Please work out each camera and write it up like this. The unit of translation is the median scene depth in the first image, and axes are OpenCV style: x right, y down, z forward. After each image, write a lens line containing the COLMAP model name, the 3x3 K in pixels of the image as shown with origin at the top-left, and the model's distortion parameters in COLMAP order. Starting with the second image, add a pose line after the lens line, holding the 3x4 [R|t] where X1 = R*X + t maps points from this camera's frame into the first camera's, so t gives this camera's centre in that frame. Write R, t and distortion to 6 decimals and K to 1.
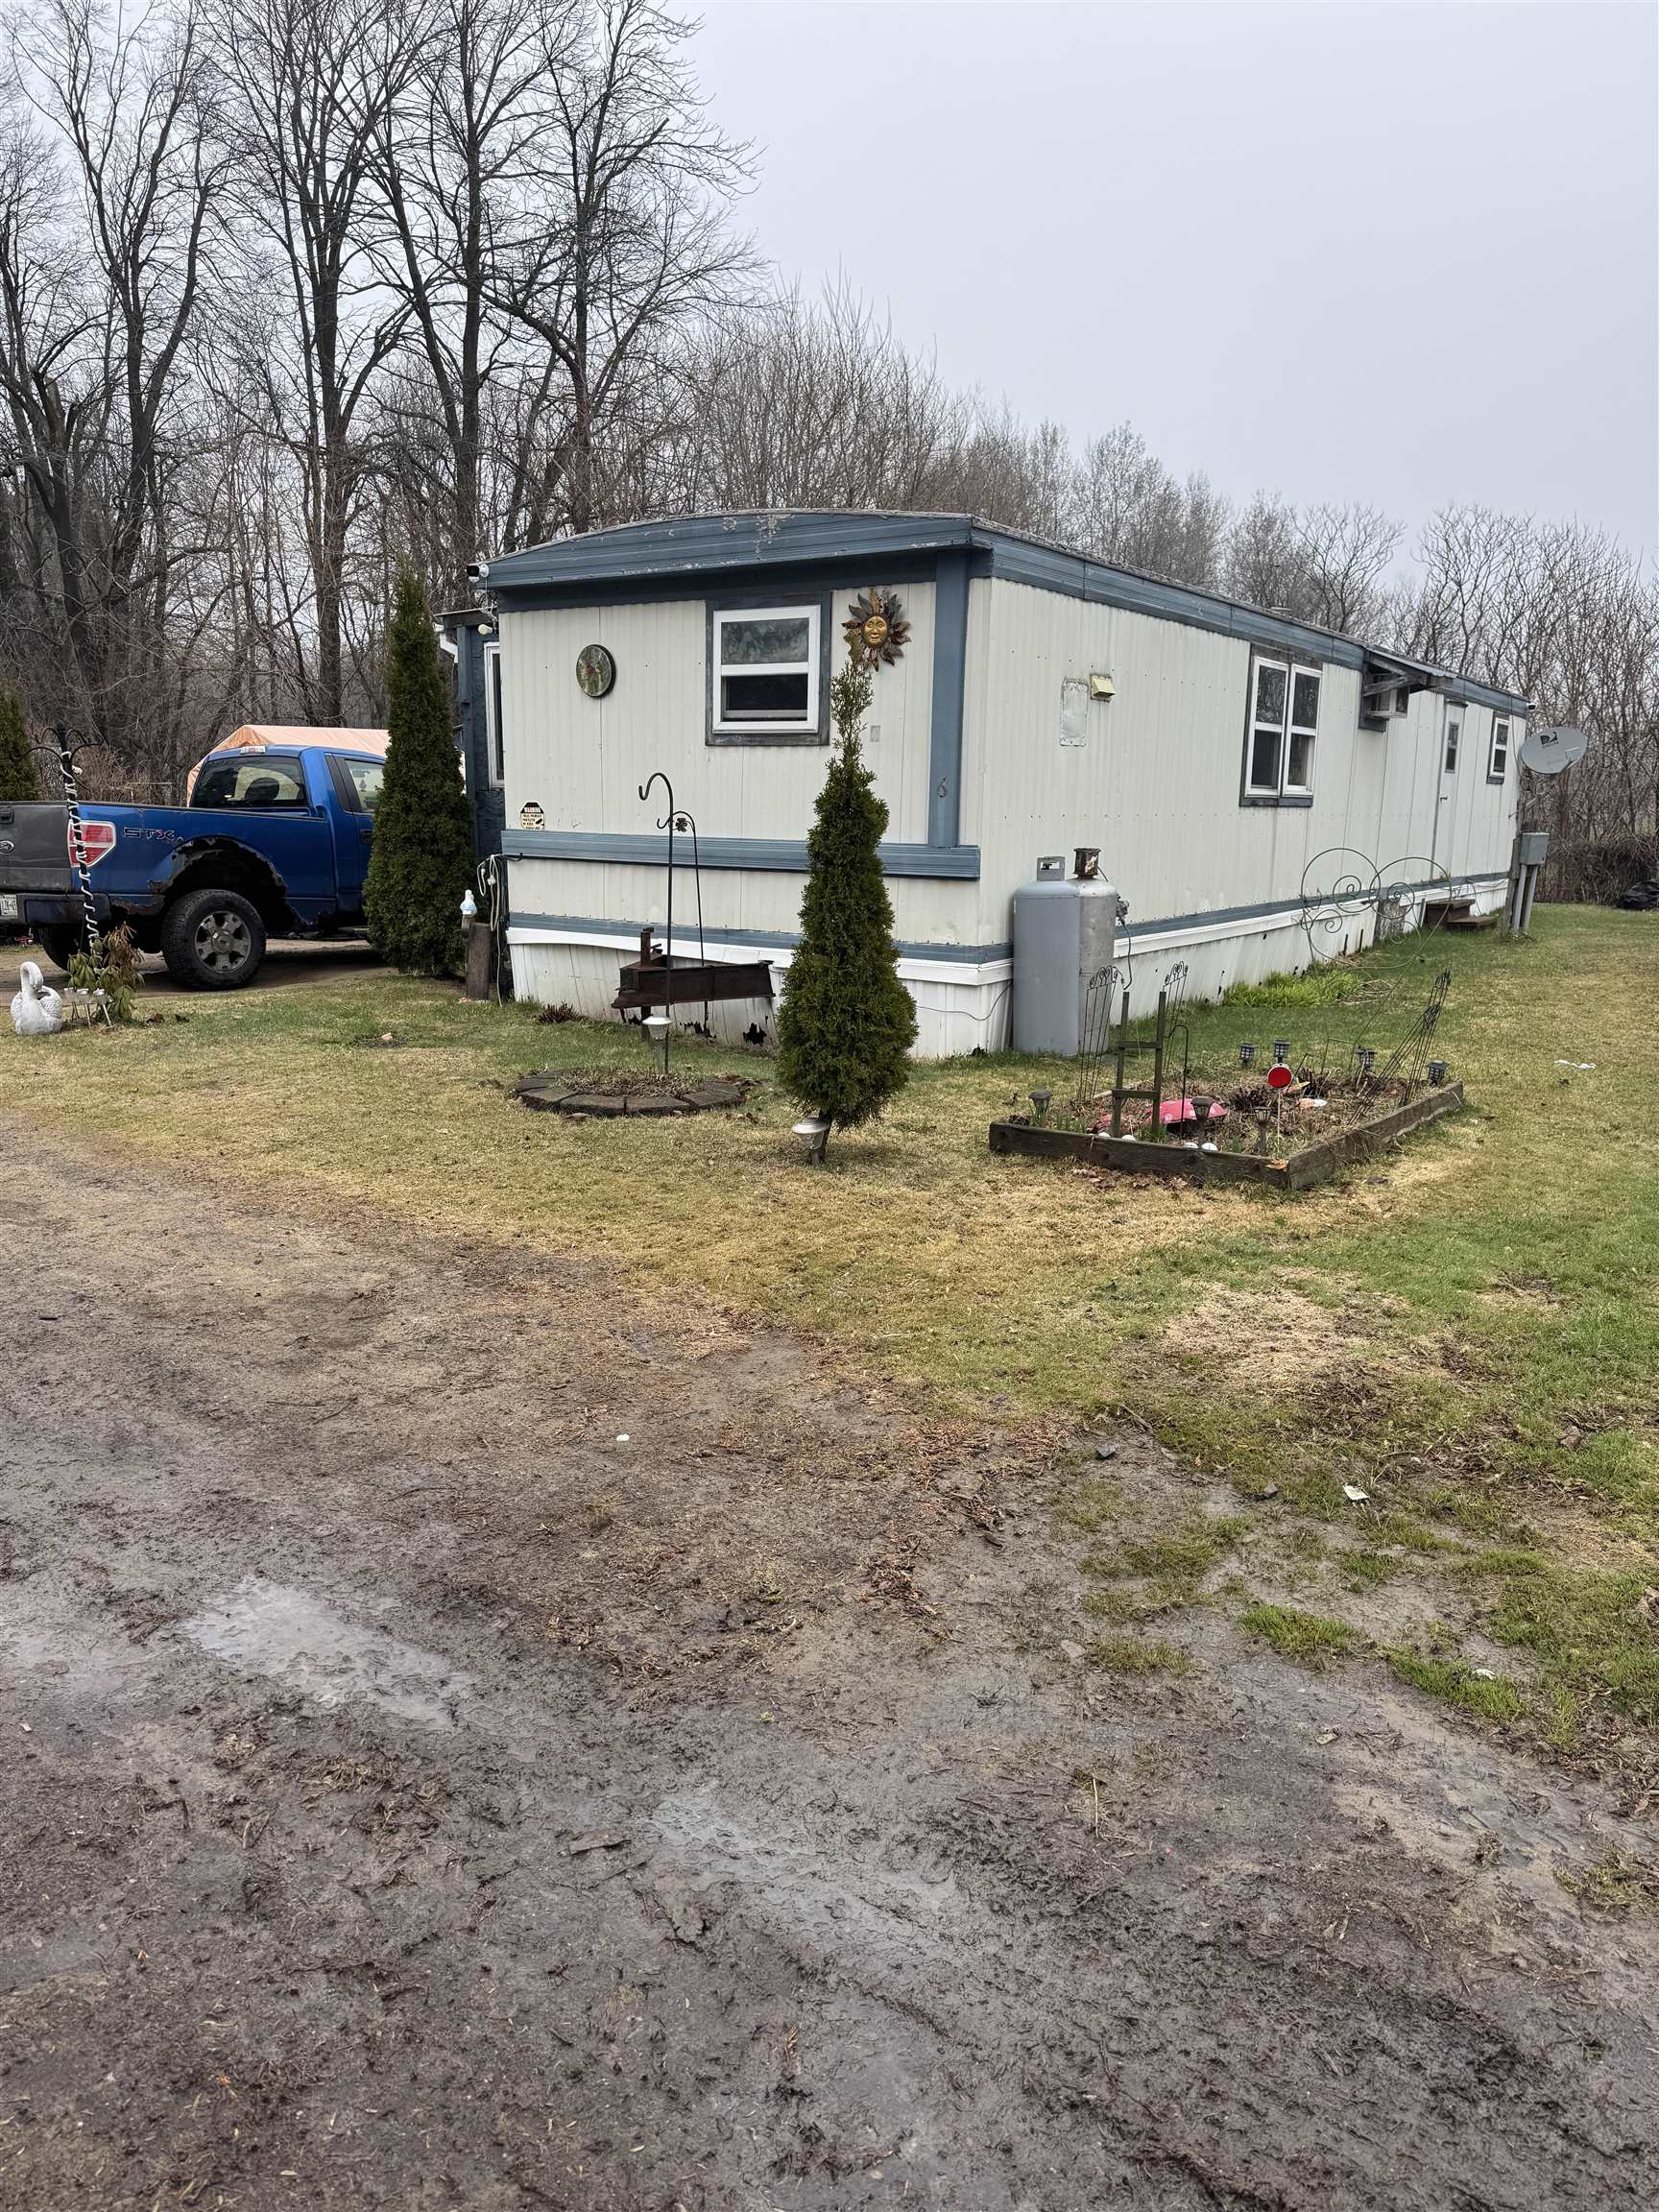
lens RADIAL K [[1535.9, 0, 829.5], [0, 1535.9, 1106.0], [0, 0, 1]] dist [0.063978, -0.032944]
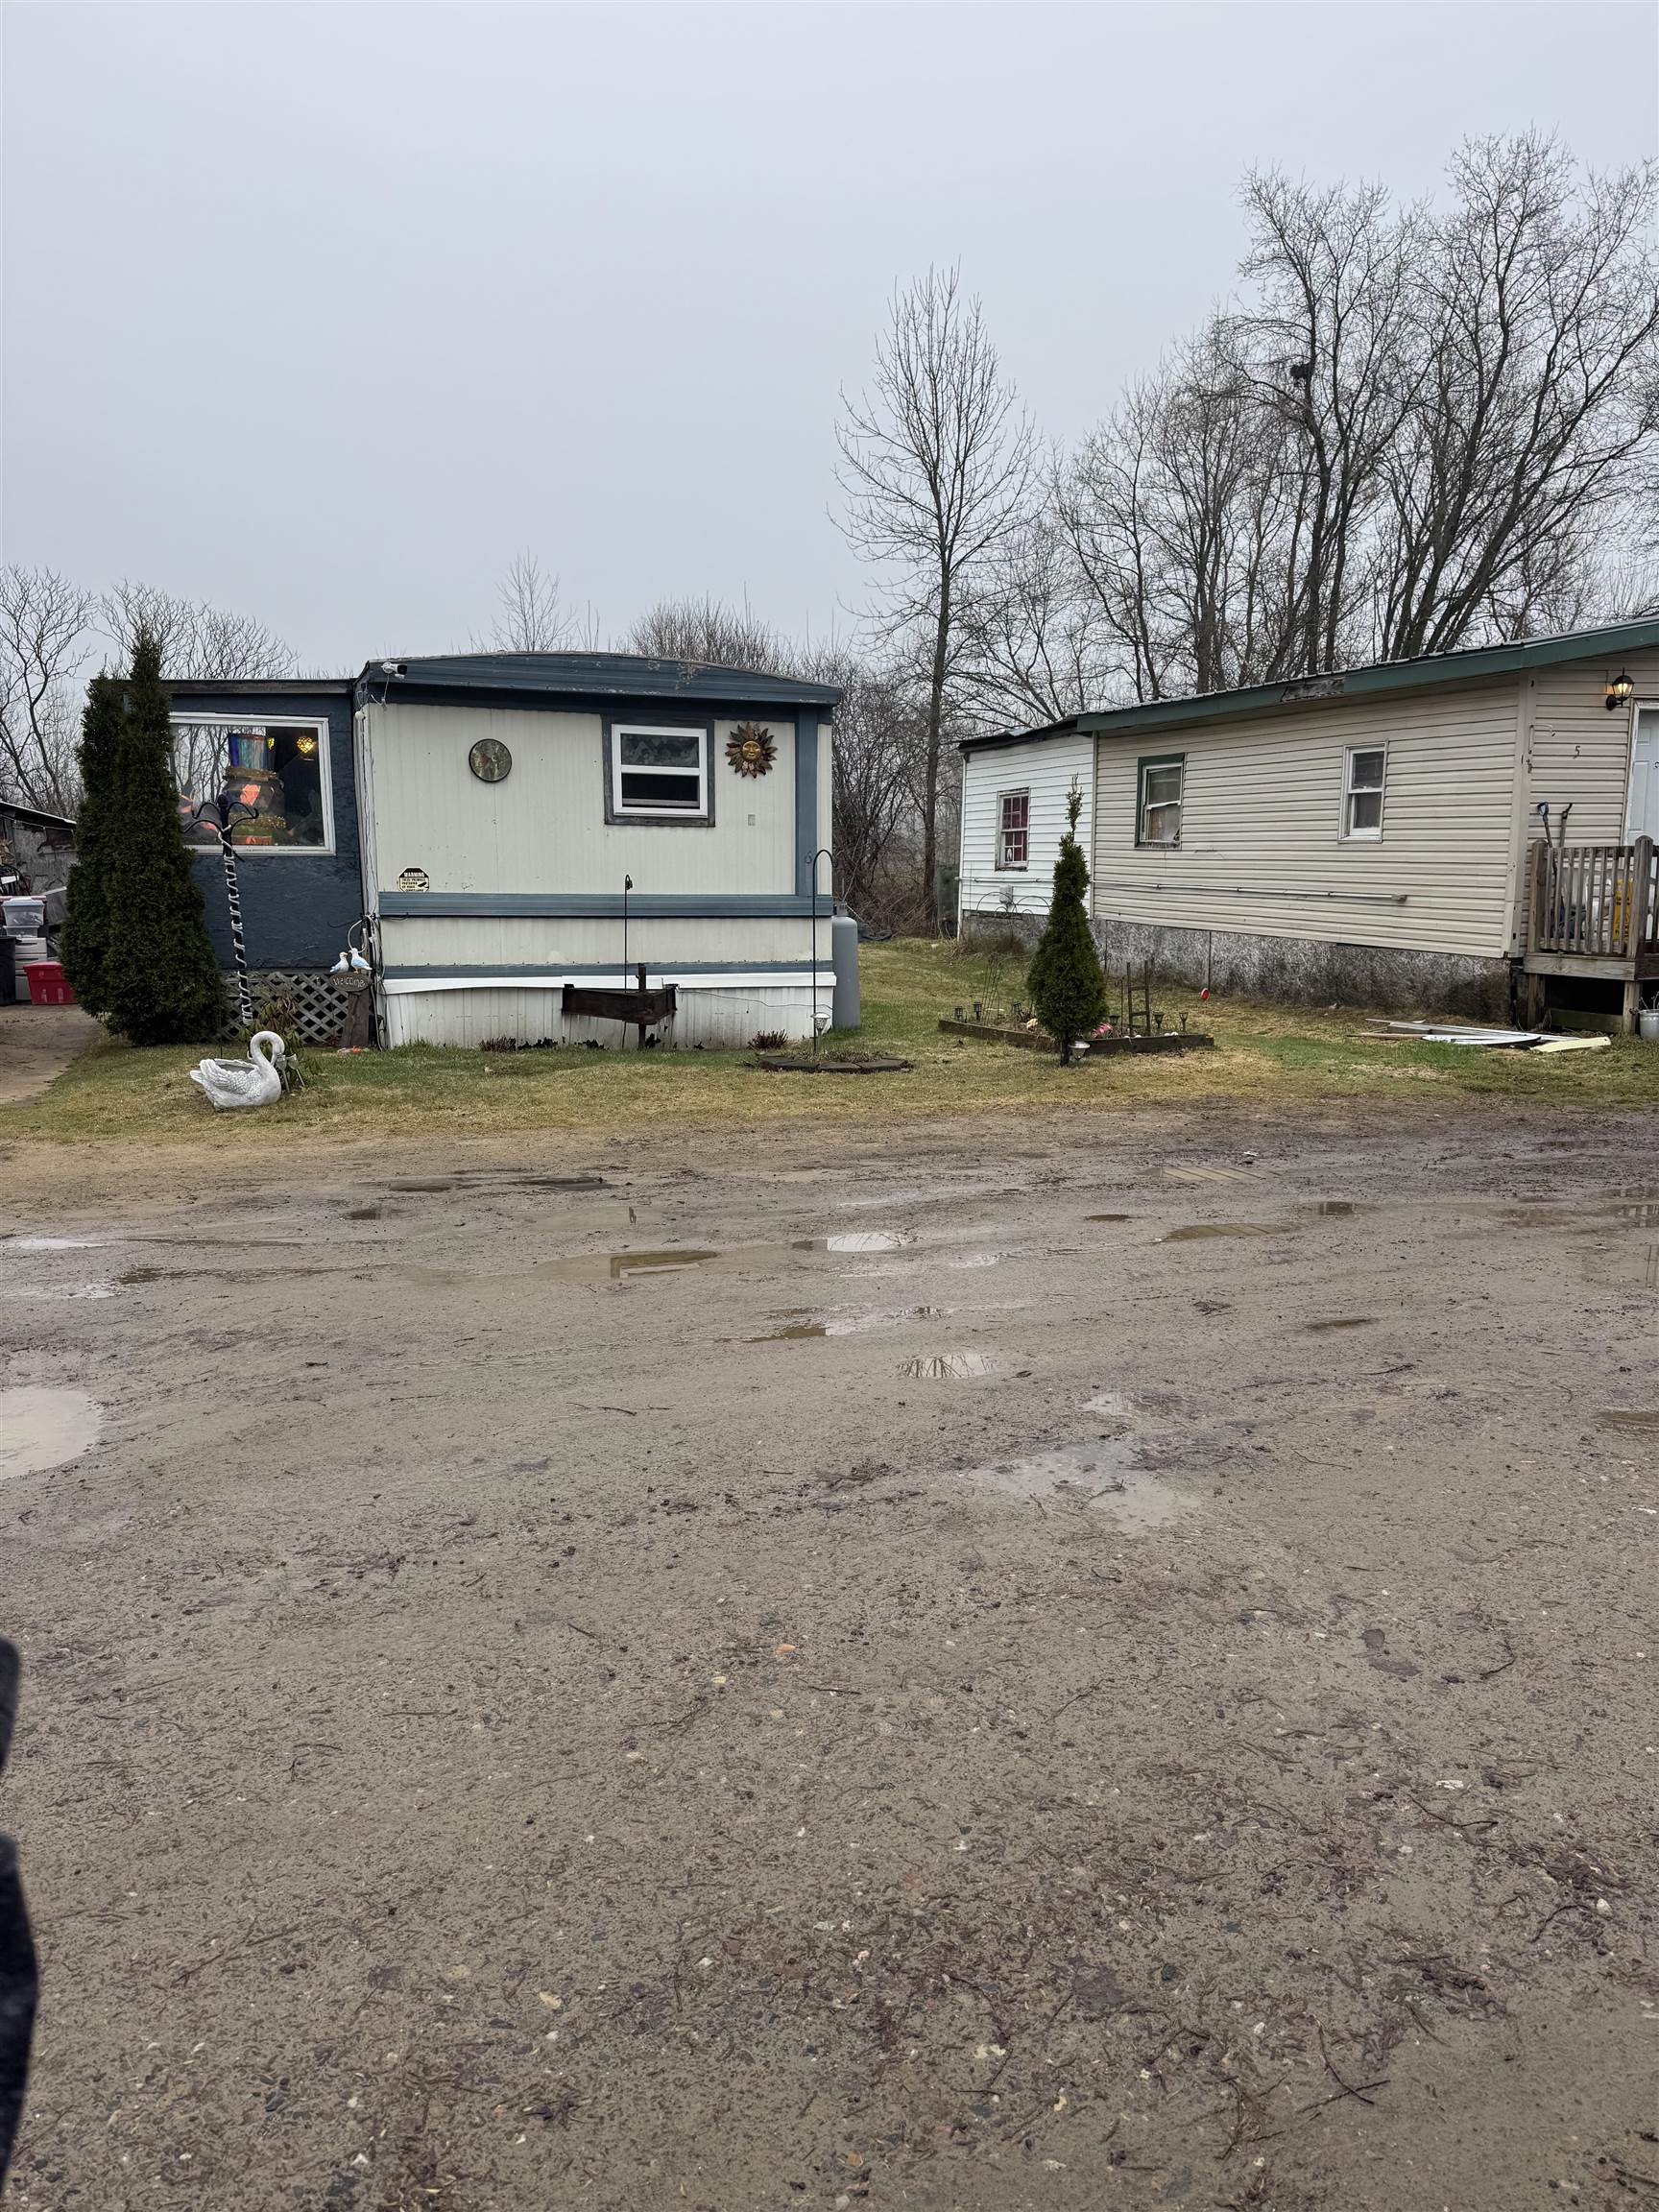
lens RADIAL K [[1535.9, 0, 829.5], [0, 1535.9, 1106.0], [0, 0, 1]] dist [0.063978, -0.032944]
pose [[0.543793, -0.150932, 0.825535, -1.117535], [0.158190, 0.984495, 0.075792, -0.070033], [-0.824175, 0.089376, 0.559238, 0.141070]]
